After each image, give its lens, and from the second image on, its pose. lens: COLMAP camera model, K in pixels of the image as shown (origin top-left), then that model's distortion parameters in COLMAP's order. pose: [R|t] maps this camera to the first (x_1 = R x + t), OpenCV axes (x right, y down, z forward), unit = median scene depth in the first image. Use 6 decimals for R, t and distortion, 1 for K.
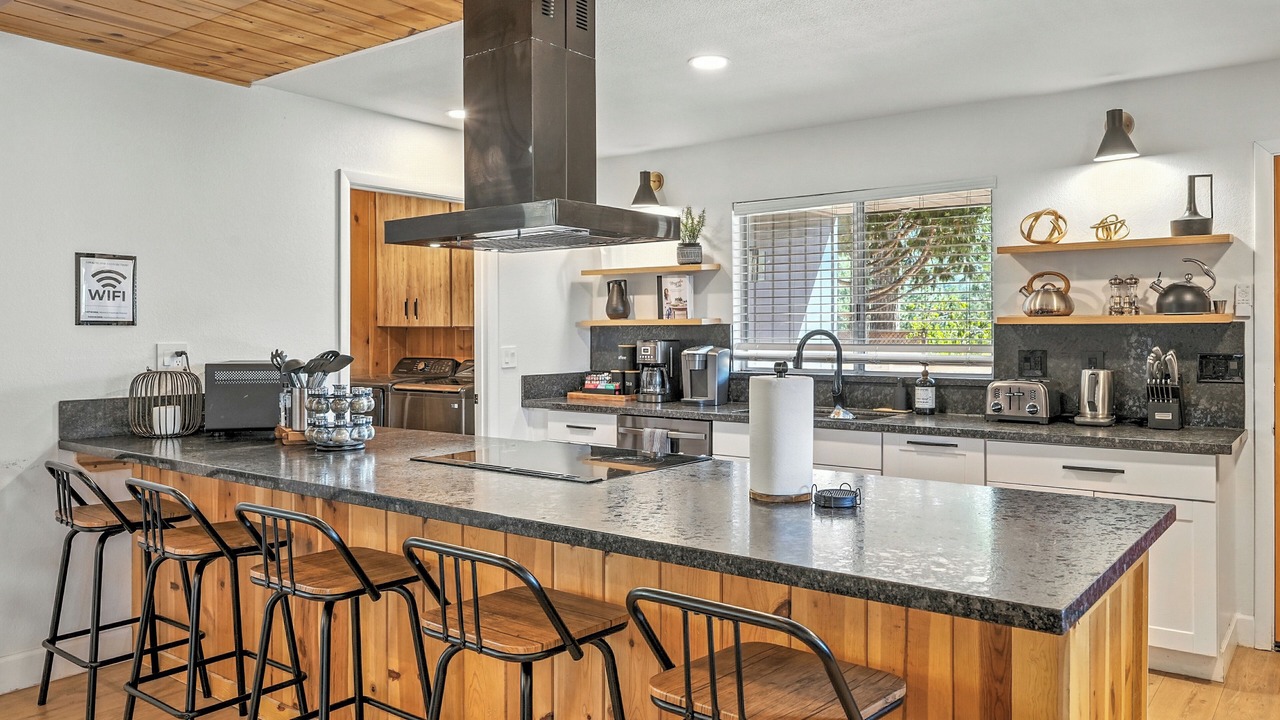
lens RADIAL K [[909.6, 0, 643.6], [0, 909.6, 344.8], [0, 0, 1]] dist [-0.003122, -0.000507]
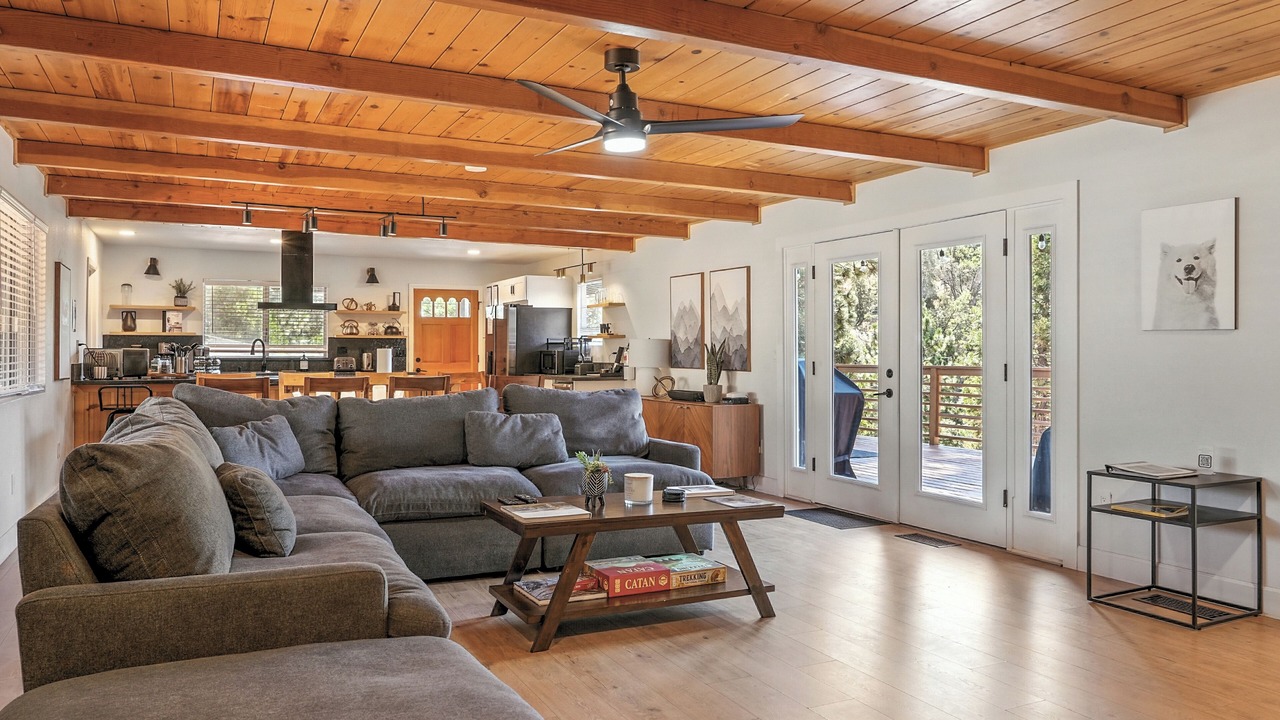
lens RADIAL K [[909.6, 0, 643.6], [0, 909.6, 344.8], [0, 0, 1]] dist [-0.003122, -0.000507]
pose [[0.439450, 0.004153, 0.898257, -1.709668], [0.003102, 0.999976, -0.006141, 0.019368], [-0.898262, 0.005485, 0.439427, -1.082911]]
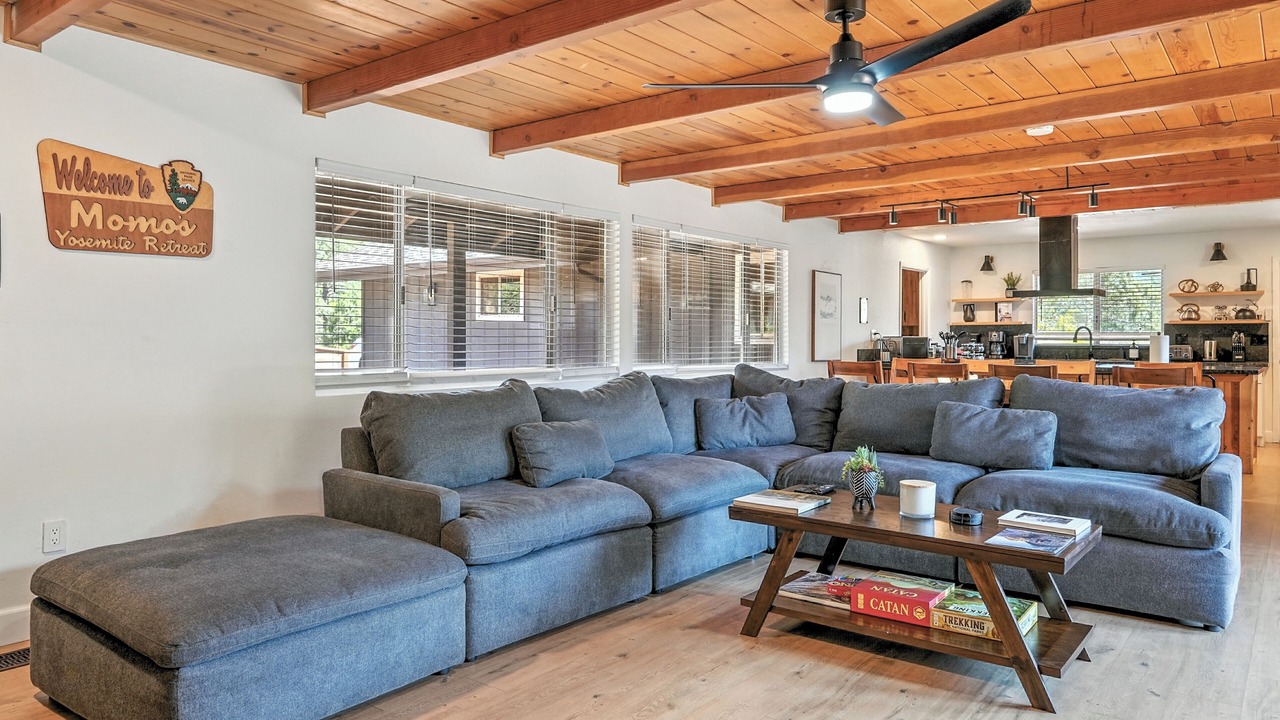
lens RADIAL K [[855.6, 0, 638.0], [0, 855.6, 340.9], [0, 0, 1]] dist [-0.002184, 0.004295]
pose [[0.999888, -0.003813, -0.014450, -1.070117], [0.003777, 0.999990, -0.002531, 0.025890], [0.014459, 0.002476, 0.999892, -1.428703]]
